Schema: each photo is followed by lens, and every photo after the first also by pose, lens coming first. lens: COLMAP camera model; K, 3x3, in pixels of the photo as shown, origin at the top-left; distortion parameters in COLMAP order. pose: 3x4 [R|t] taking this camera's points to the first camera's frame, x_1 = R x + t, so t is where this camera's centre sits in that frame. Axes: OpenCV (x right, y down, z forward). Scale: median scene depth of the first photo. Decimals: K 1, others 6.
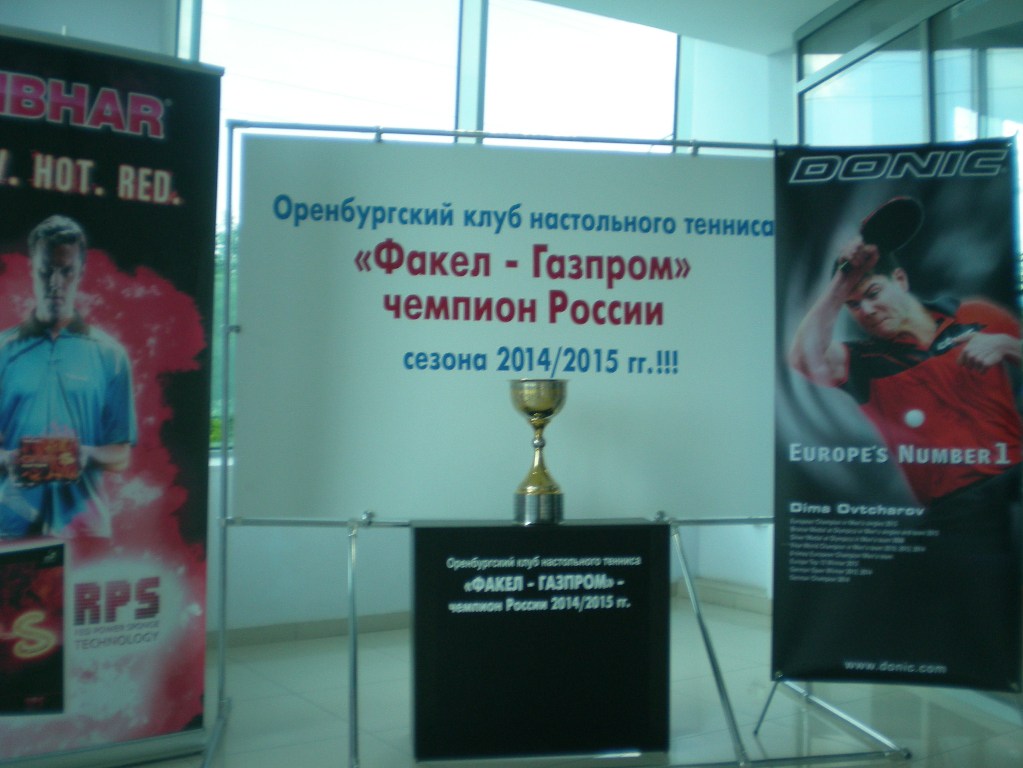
lens RADIAL K [[1174.6, 0, 512.8], [0, 1174.6, 374.1], [0, 0, 1]] dist [-0.038062, -0.261416]
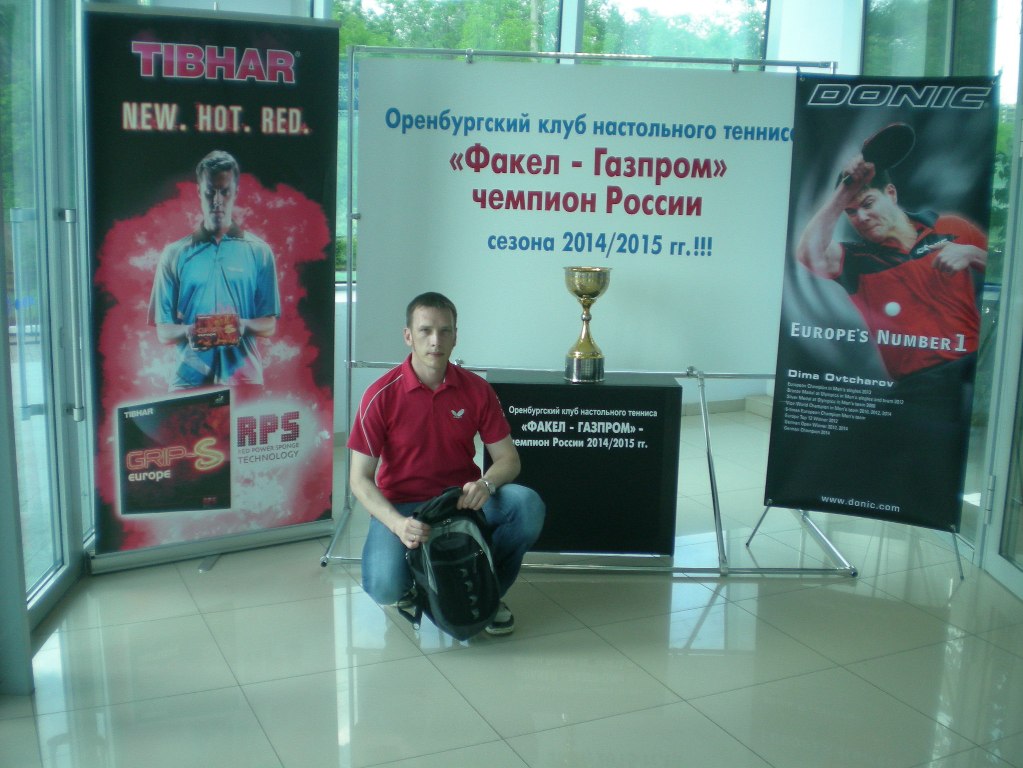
lens RADIAL K [[1174.6, 0, 512.8], [0, 1174.6, 374.1], [0, 0, 1]] dist [-0.038062, -0.261416]
pose [[0.989774, 0.044343, -0.135579, 0.115492], [-0.015431, 0.978163, 0.207265, -0.140451], [0.141809, -0.203054, 0.968844, -0.257105]]
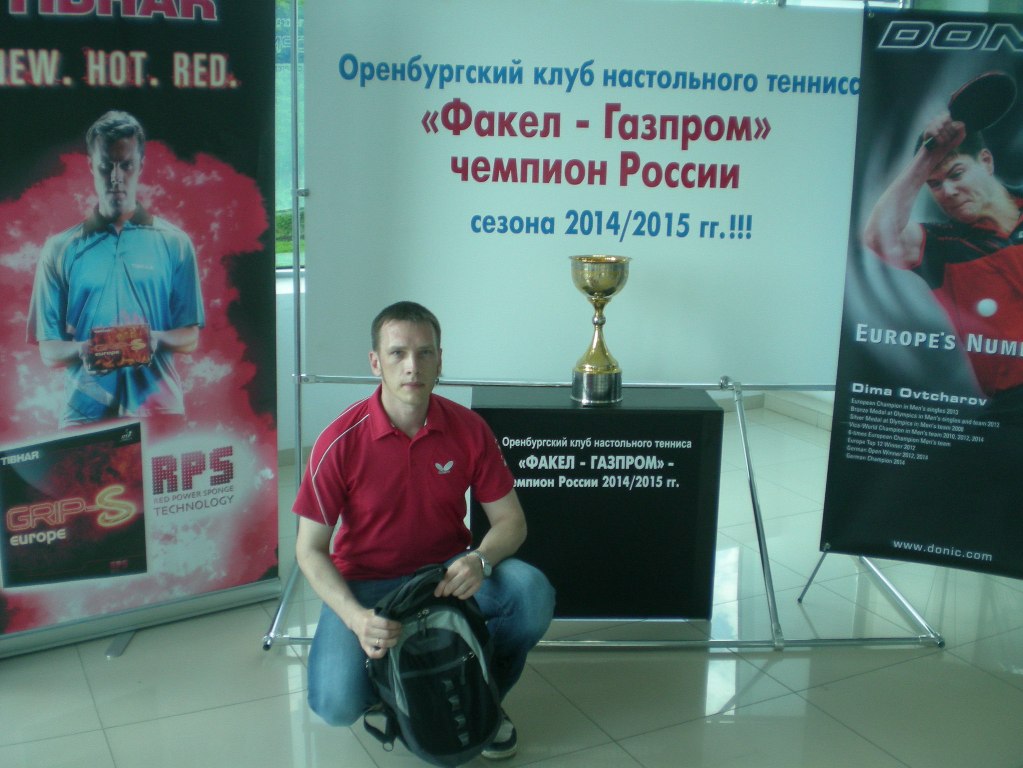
lens RADIAL K [[1174.6, 0, 512.8], [0, 1174.6, 374.1], [0, 0, 1]] dist [-0.038062, -0.261416]
pose [[0.993294, 0.037108, -0.109498, 0.058933], [-0.009843, 0.970795, 0.239710, -0.132586], [0.115195, -0.237025, 0.964650, 0.010414]]
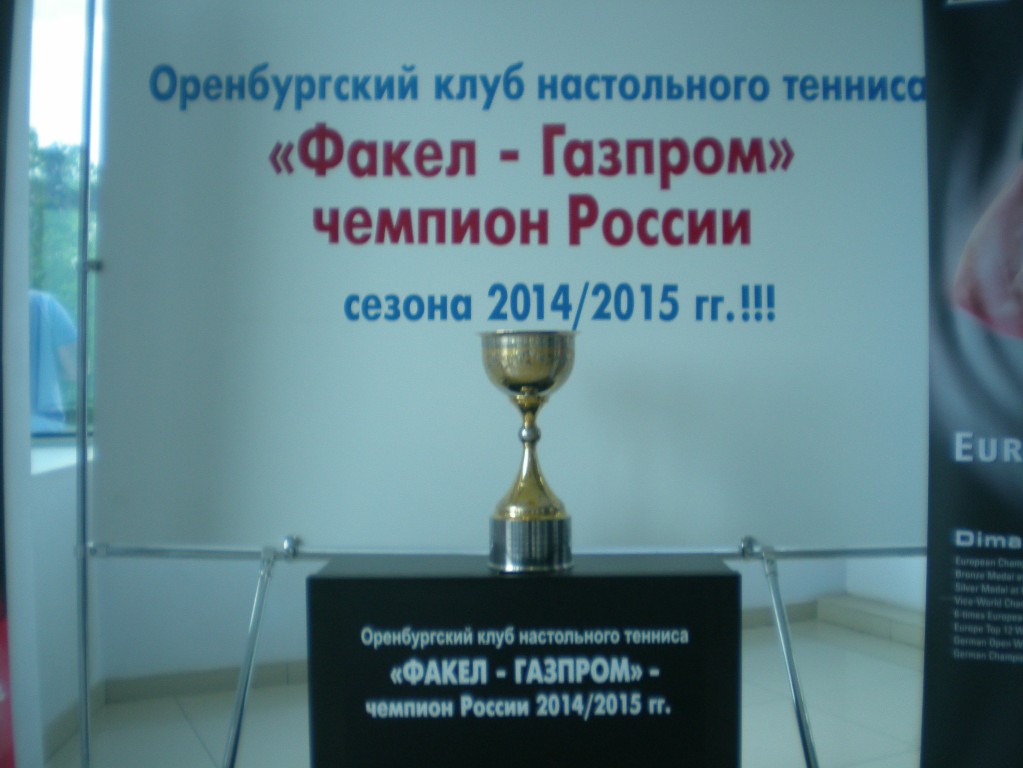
lens RADIAL K [[1174.6, 0, 512.8], [0, 1174.6, 374.1], [0, 0, 1]] dist [-0.038062, -0.261416]
pose [[0.988460, -0.011508, -0.151042, 0.103330], [0.015940, 0.999476, 0.028160, 0.009042], [0.150639, -0.030243, 0.988126, 0.378880]]
